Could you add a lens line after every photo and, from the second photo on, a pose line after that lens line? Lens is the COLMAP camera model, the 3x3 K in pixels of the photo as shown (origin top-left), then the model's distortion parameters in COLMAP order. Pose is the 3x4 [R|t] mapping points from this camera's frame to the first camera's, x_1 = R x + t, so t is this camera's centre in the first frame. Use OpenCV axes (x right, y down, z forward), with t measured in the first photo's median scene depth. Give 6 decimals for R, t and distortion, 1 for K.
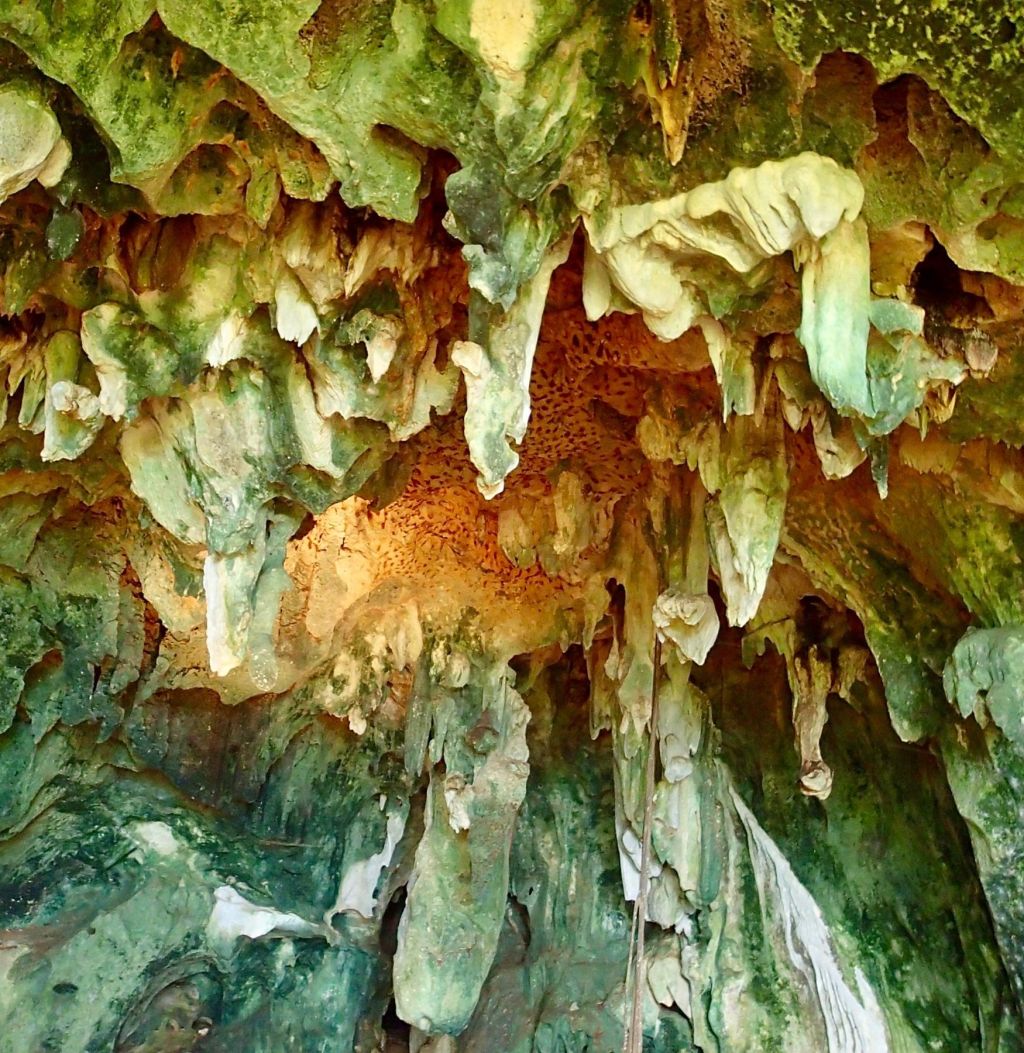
lens RADIAL K [[1185.0, 0, 512.0], [0, 1185.0, 526.5], [0, 0, 1]] dist [0.025297, -0.034826]
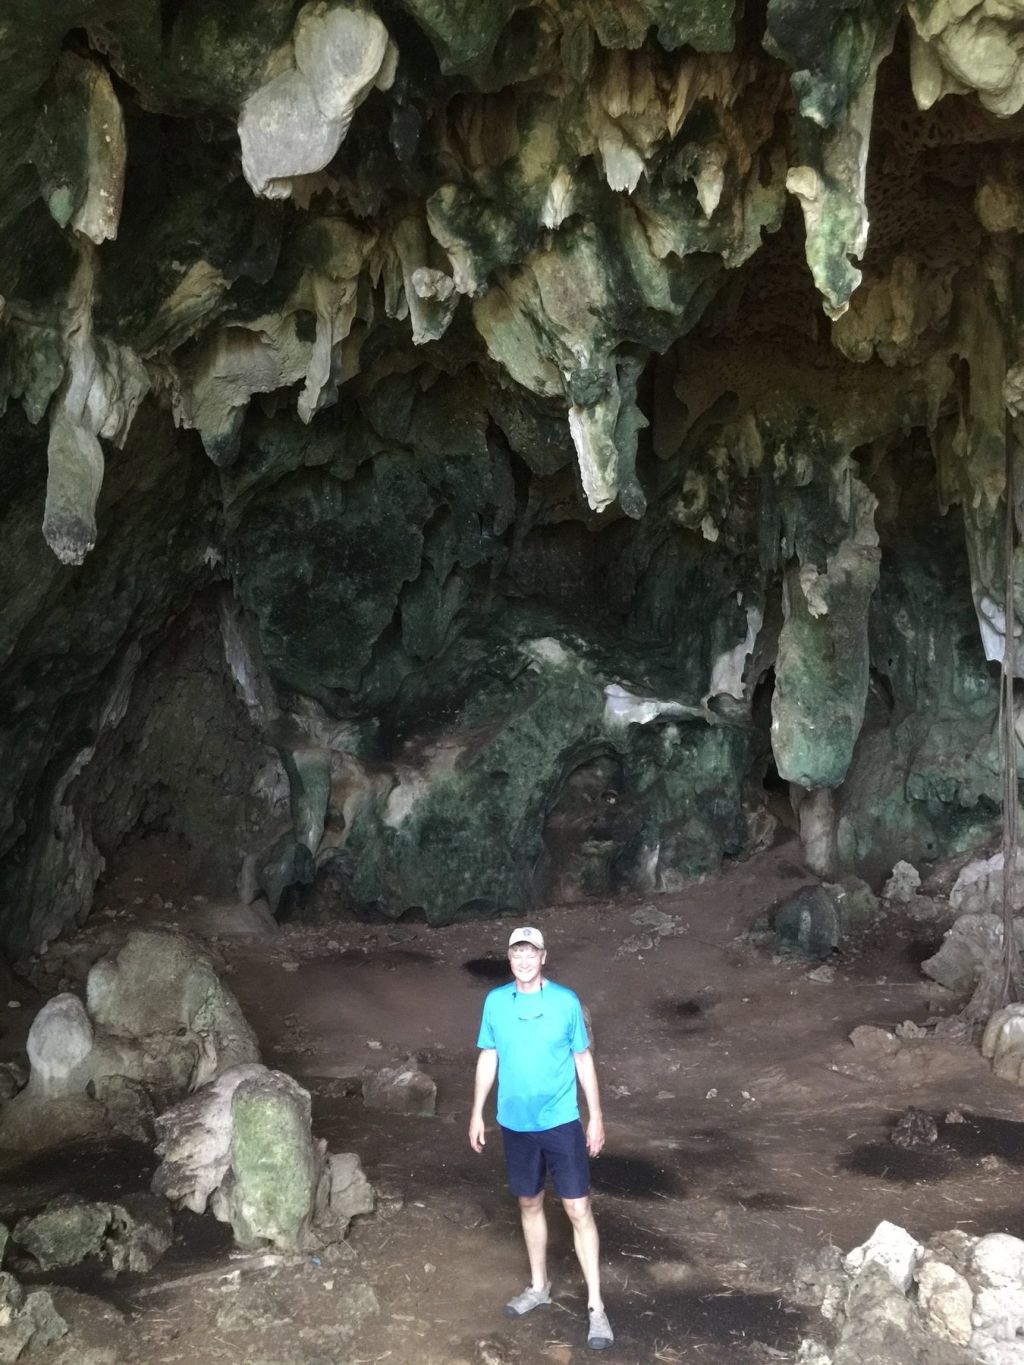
lens RADIAL K [[1178.8, 0, 512.0], [0, 1178.8, 682.5], [0, 0, 1]] dist [0.111613, -0.161449]
pose [[0.956229, -0.096072, -0.276399, -0.018767], [0.173824, 0.946345, 0.272427, -0.034203], [0.235396, -0.308547, 0.921622, -0.096003]]
